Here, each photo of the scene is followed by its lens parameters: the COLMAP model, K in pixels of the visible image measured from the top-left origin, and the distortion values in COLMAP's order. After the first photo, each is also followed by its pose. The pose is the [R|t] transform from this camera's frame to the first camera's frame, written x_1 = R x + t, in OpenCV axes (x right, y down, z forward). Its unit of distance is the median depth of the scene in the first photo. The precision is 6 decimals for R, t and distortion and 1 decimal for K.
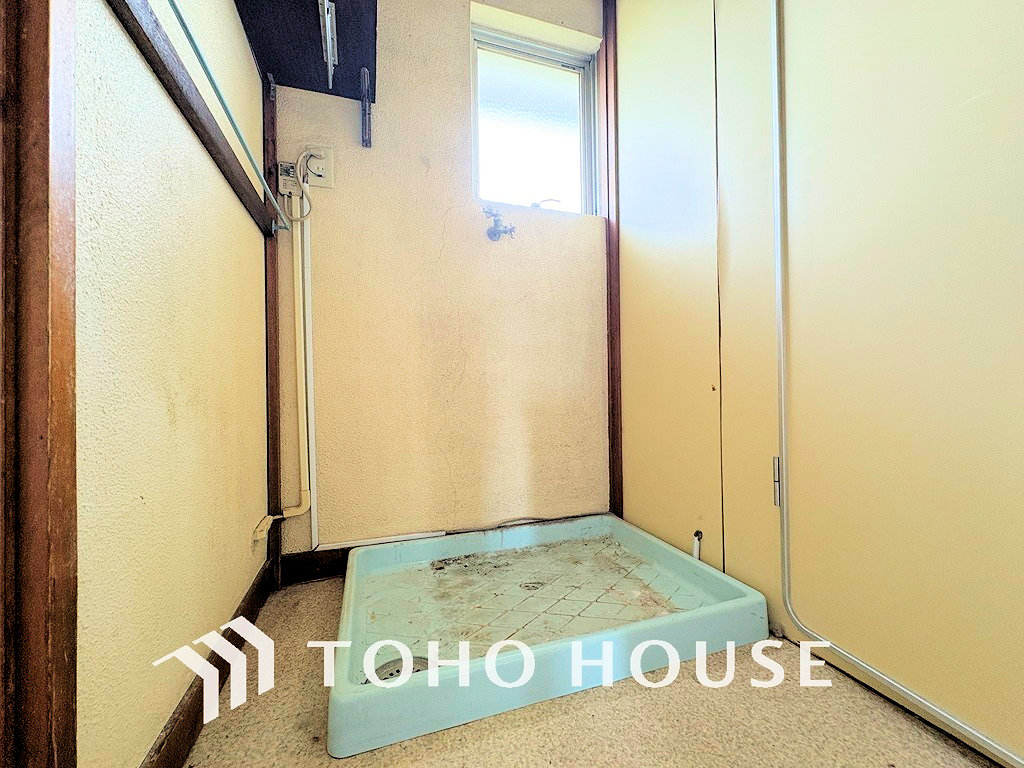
lens RADIAL K [[410.8, 0, 515.0], [0, 410.8, 386.3], [0, 0, 1]] dist [-0.003178, -0.000083]
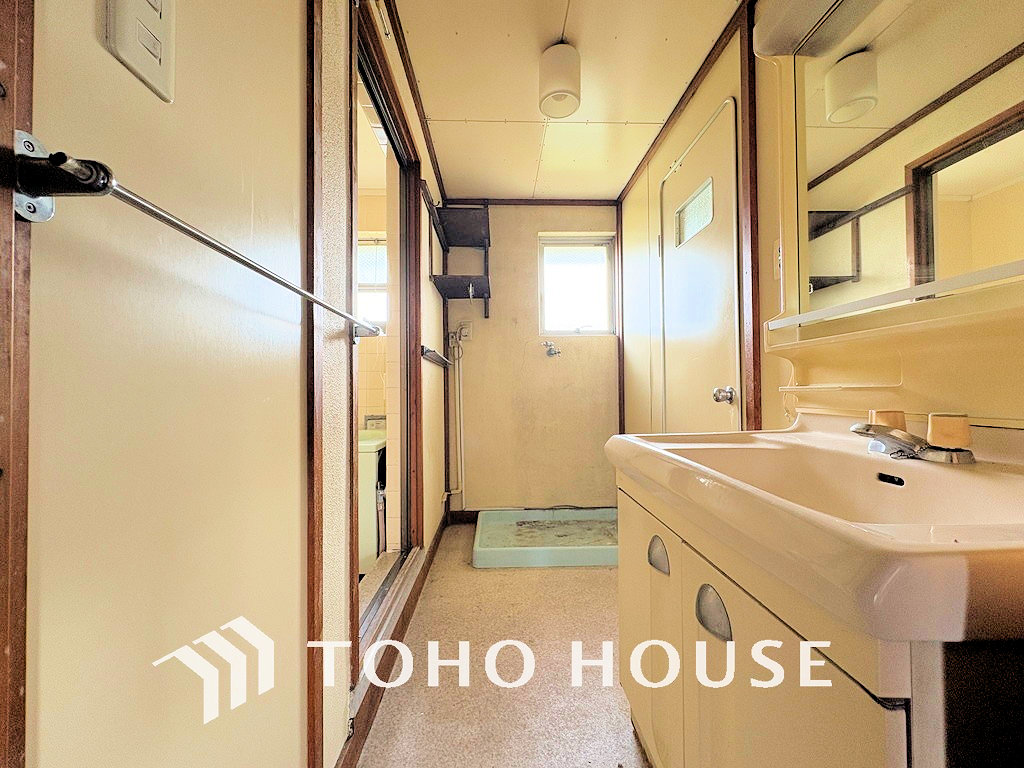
lens RADIAL K [[410.8, 0, 510.4], [0, 410.8, 383.2], [0, 0, 1]] dist [-0.003178, -0.000083]
pose [[0.953807, -0.002908, -0.300404, 0.392497], [0.000780, 0.999974, -0.007205, -0.251053], [0.300417, 0.006638, 0.953785, -0.983844]]
